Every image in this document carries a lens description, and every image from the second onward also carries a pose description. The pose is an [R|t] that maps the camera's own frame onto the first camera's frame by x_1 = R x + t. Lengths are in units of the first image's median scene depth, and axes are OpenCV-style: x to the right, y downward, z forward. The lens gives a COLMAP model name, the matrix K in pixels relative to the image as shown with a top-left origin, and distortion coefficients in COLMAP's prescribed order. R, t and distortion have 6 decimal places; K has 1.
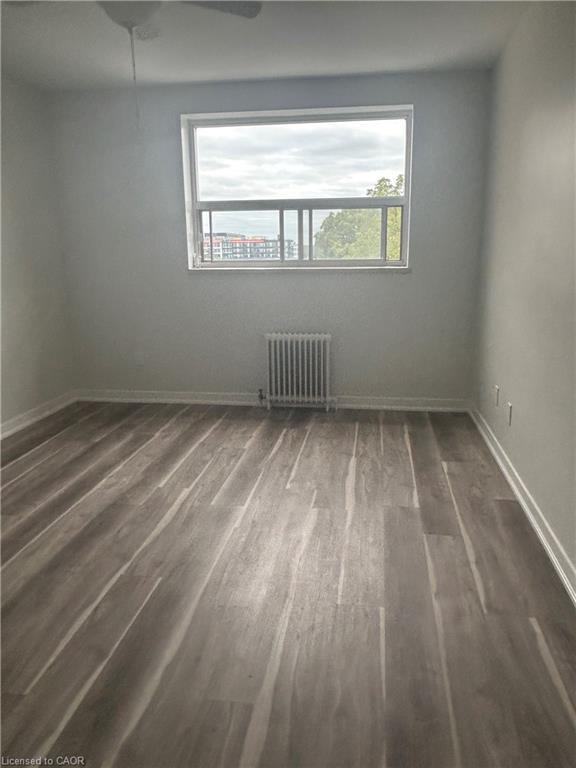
lens RADIAL K [[579.6, 0, 288.0], [0, 579.6, 384.0], [0, 0, 1]] dist [0.033564, -0.010200]
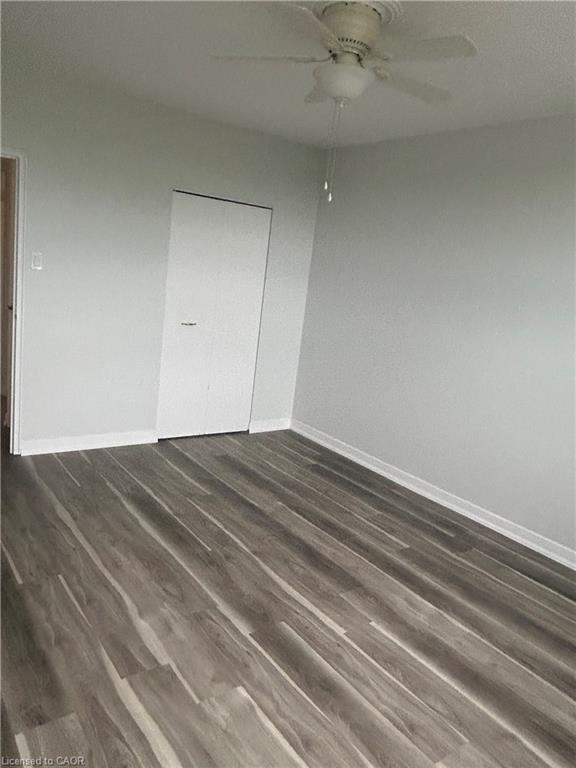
lens RADIAL K [[579.6, 0, 288.0], [0, 579.6, 384.0], [0, 0, 1]] dist [0.033564, -0.010200]
pose [[-0.710460, 0.076036, -0.699618, 0.381798], [-0.259536, 0.895759, 0.360911, -0.362727], [0.654132, 0.437989, -0.616666, 1.267731]]
